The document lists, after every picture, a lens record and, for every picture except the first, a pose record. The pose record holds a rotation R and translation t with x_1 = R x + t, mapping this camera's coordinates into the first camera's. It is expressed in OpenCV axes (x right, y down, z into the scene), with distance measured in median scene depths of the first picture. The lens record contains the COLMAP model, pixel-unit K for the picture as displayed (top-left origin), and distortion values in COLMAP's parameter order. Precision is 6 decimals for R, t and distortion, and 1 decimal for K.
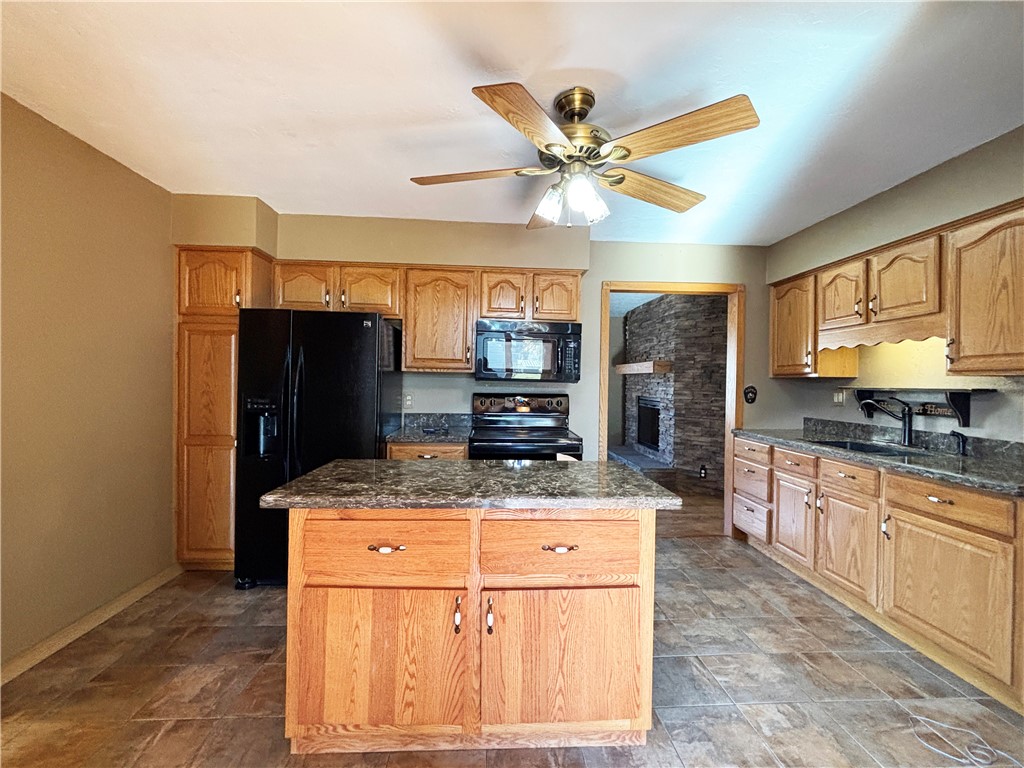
lens RADIAL K [[458.3, 0, 512.0], [0, 458.3, 384.0], [0, 0, 1]] dist [0.000947, -0.000156]
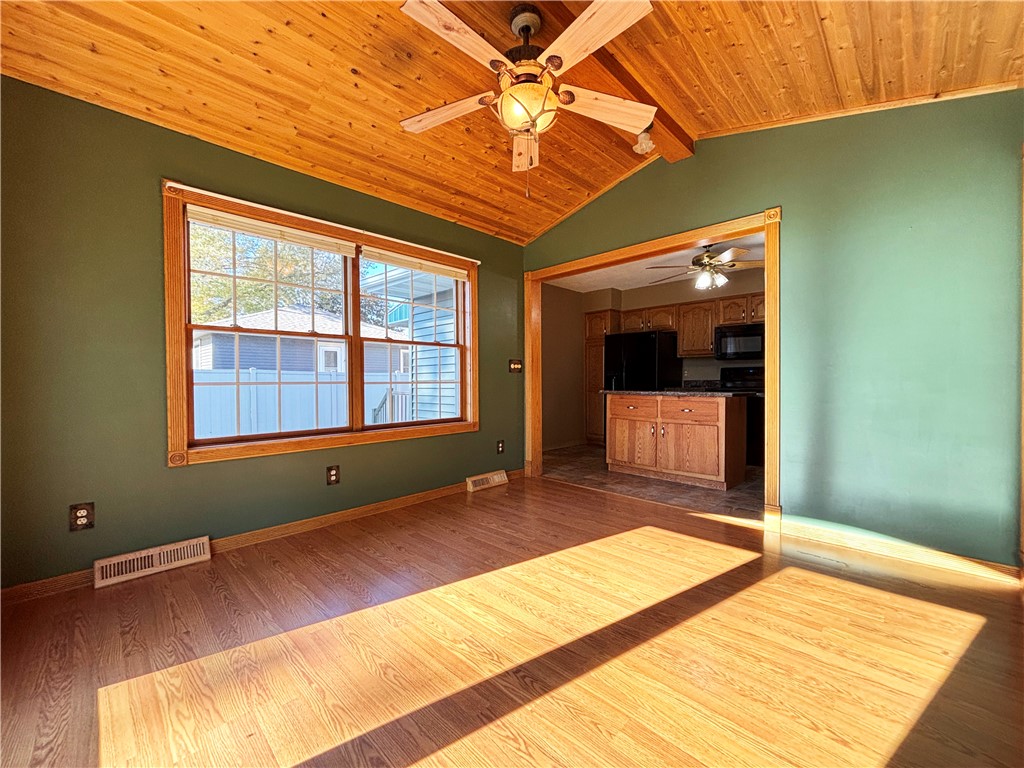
lens RADIAL K [[412.6, 0, 514.5], [0, 412.6, 384.9], [0, 0, 1]] dist [0.001438, -0.000129]
pose [[0.671118, -0.013927, -0.741220, 0.690783], [0.008710, 0.999903, -0.010901, 0.118081], [0.741300, 0.000860, 0.671174, -0.812491]]
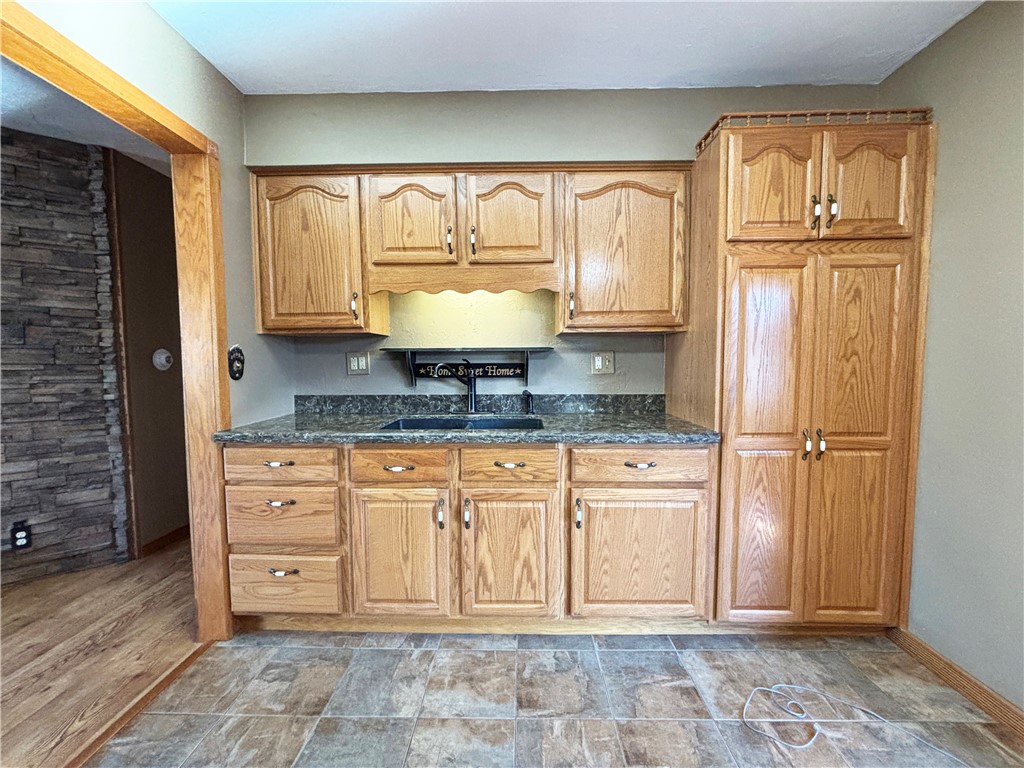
lens RADIAL K [[412.6, 0, 514.5], [0, 412.6, 384.9], [0, 0, 1]] dist [0.001438, -0.000129]
pose [[0.072238, -0.078650, 0.994282, 0.075420], [0.012371, 0.996880, 0.077957, 0.018257], [-0.997311, 0.006669, 0.072986, 0.823803]]
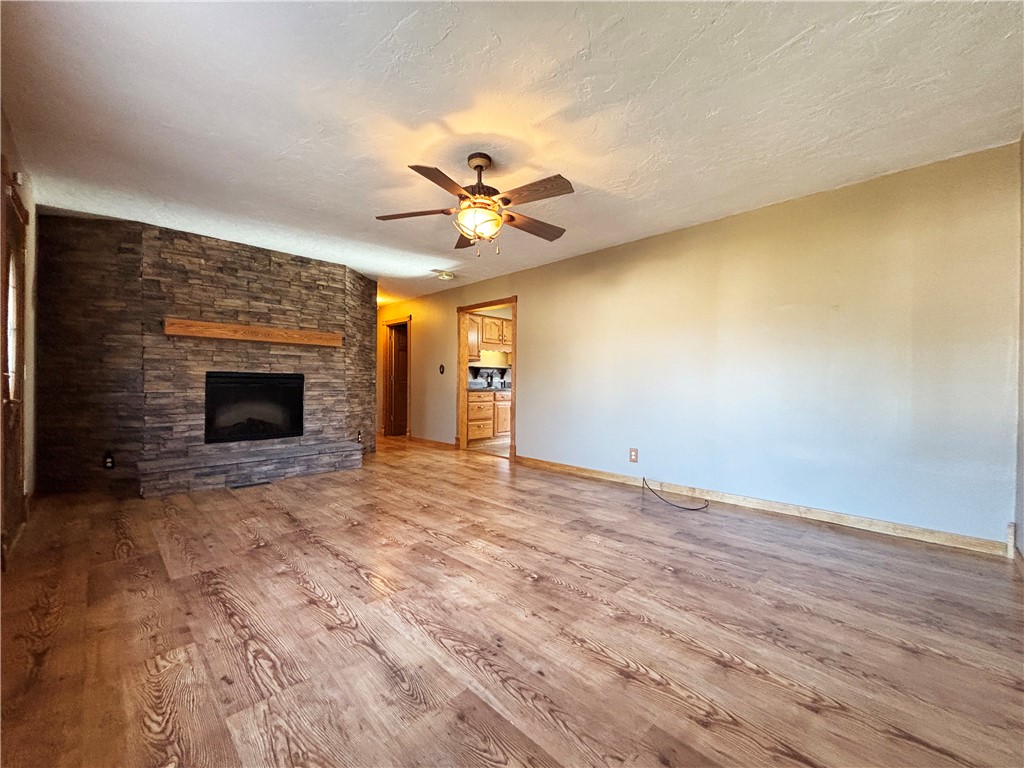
lens RADIAL K [[412.6, 0, 514.5], [0, 412.6, 384.9], [0, 0, 1]] dist [0.001438, -0.000129]
pose [[-0.672377, -0.025856, 0.739758, -1.092760], [-0.014631, 0.999659, 0.021641, 0.059785], [-0.740065, 0.003727, -0.672525, 2.520185]]
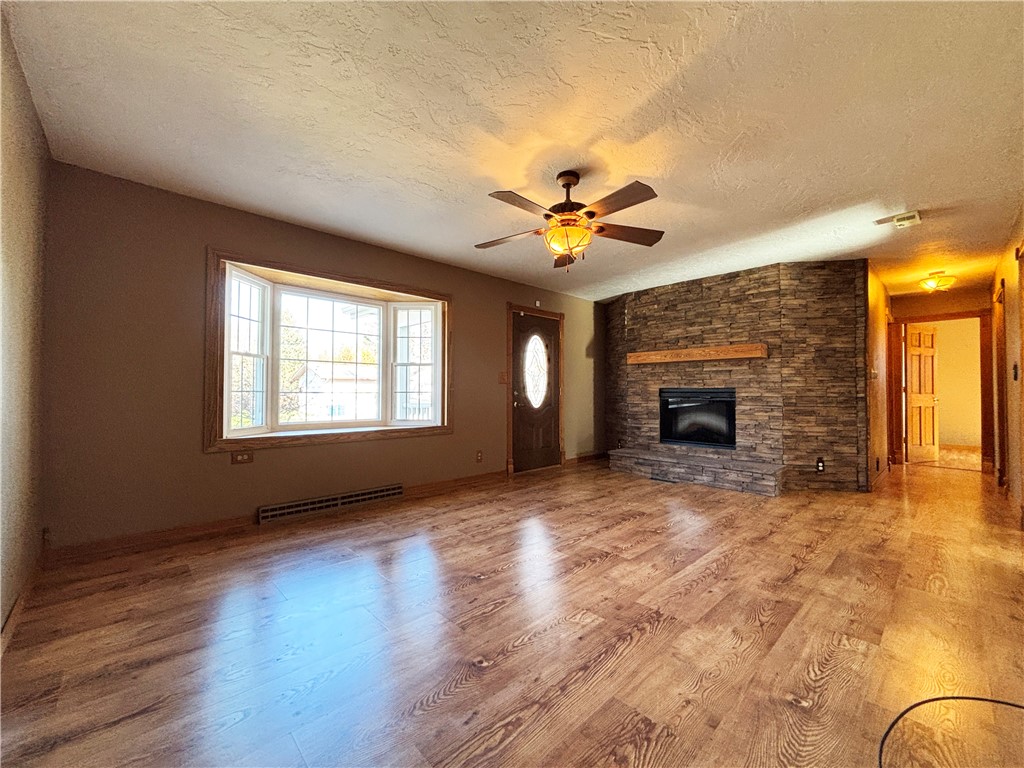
lens RADIAL K [[412.6, 0, 514.5], [0, 412.6, 384.9], [0, 0, 1]] dist [0.001438, -0.000129]
pose [[0.764217, -0.004129, 0.644946, -1.043879], [0.015730, 0.999801, -0.012239, 0.057852], [-0.644767, 0.019498, 0.764130, 1.359808]]
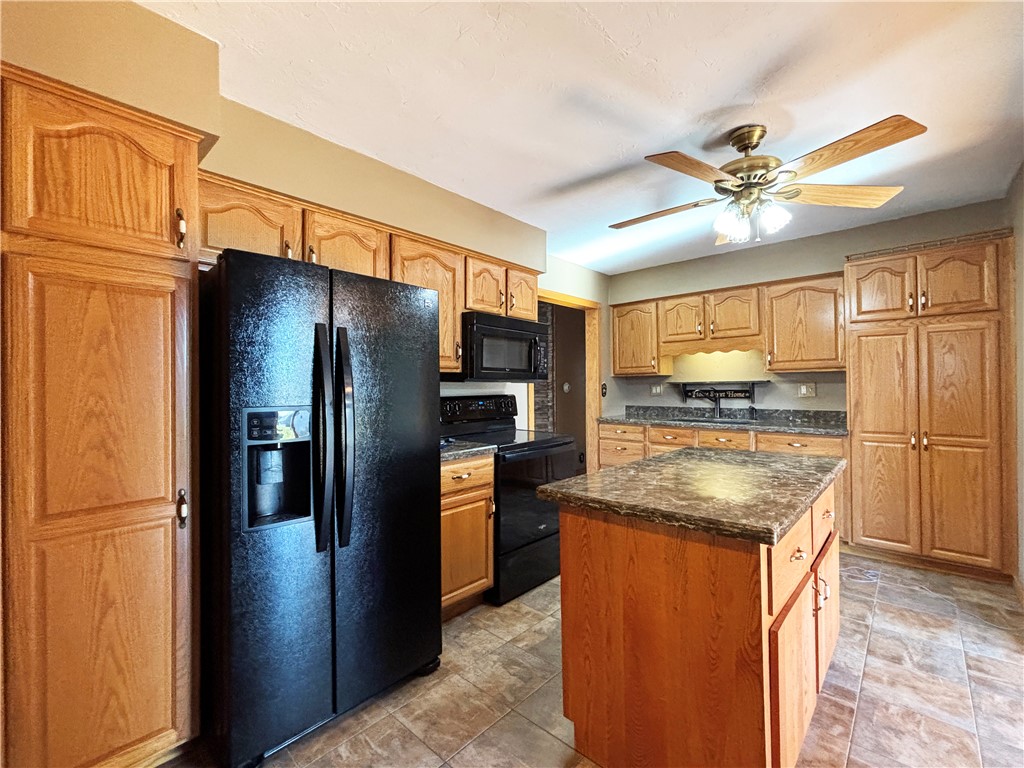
lens RADIAL K [[444.7, 0, 512.0], [0, 444.7, 384.0], [0, 0, 1]] dist [0.001965, -0.000029]
pose [[0.713256, -0.019486, 0.700633, -0.675598], [0.025577, 0.999671, 0.001766, -0.002514], [-0.700437, 0.016661, 0.713520, 0.387599]]
